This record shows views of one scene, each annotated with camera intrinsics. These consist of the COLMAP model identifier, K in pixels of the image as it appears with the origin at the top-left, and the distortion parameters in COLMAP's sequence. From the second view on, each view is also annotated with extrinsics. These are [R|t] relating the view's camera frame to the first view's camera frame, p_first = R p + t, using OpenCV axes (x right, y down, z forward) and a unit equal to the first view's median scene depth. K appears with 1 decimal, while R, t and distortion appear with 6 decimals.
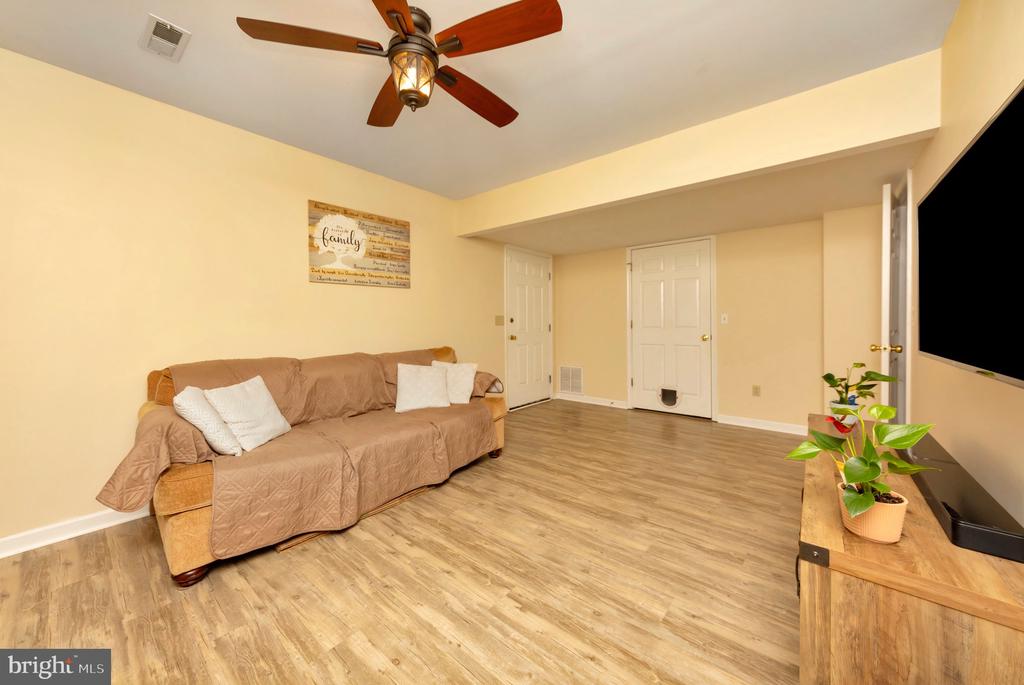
lens RADIAL K [[375.2, 0, 507.9], [0, 375.2, 323.0], [0, 0, 1]] dist [-0.000258, 0.000093]
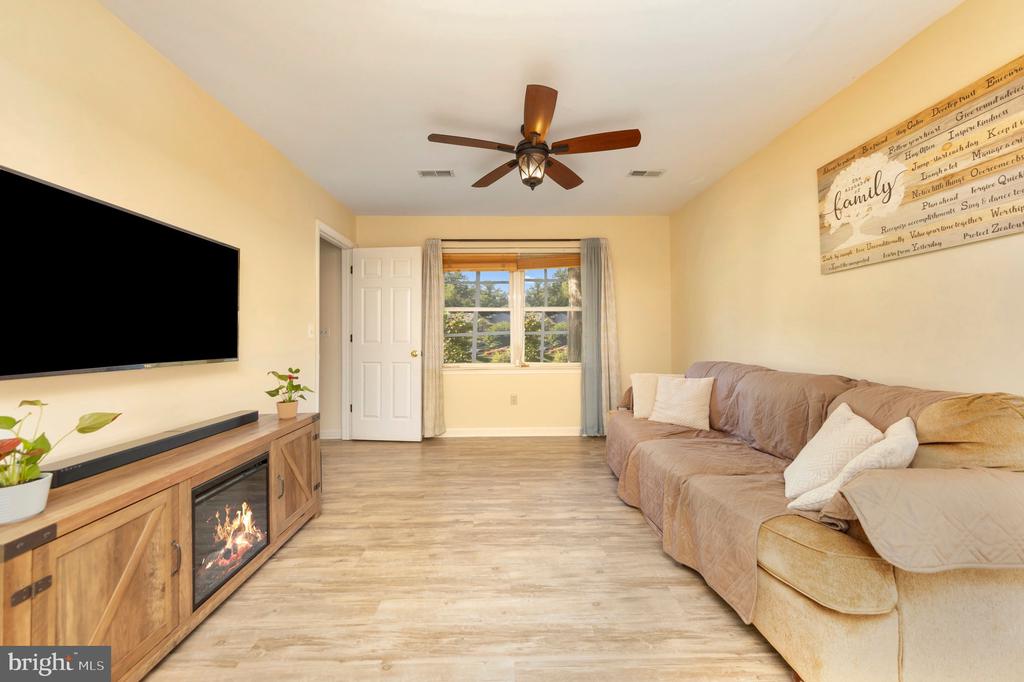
lens RADIAL K [[375.2, 0, 507.9], [0, 375.2, 321.5], [0, 0, 1]] dist [-0.000258, 0.000093]
pose [[-0.755718, -0.022438, -0.654513, 0.447033], [0.007838, 0.999031, -0.043298, 0.012024], [0.654850, -0.037851, -0.754810, 1.151303]]
